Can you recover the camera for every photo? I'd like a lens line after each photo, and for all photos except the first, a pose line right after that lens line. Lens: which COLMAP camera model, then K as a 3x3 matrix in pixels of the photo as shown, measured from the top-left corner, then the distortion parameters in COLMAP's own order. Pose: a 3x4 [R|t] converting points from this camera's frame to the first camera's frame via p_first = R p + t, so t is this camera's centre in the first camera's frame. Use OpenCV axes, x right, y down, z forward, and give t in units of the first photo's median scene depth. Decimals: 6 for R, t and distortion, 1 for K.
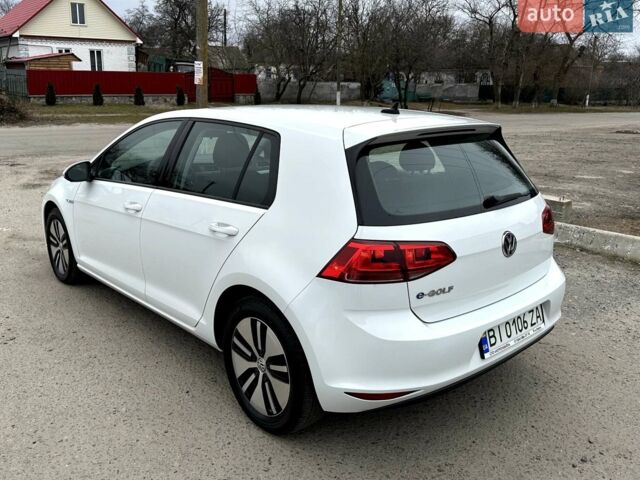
lens RADIAL K [[612.4, 0, 340.0], [0, 612.4, 239.7], [0, 0, 1]] dist [0.084115, -0.186724]
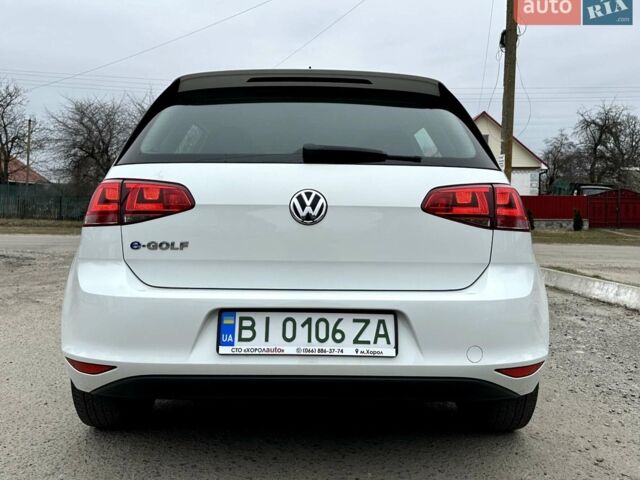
lens RADIAL K [[649.4, 0, 327.4], [0, 649.4, 240.9], [0, 0, 1]] dist [0.192546, -0.411449]
pose [[0.725673, 0.005952, -0.688014, 0.827246], [-0.175726, 0.968403, -0.176966, 0.178021], [0.665221, 0.249321, 0.703789, 0.522090]]
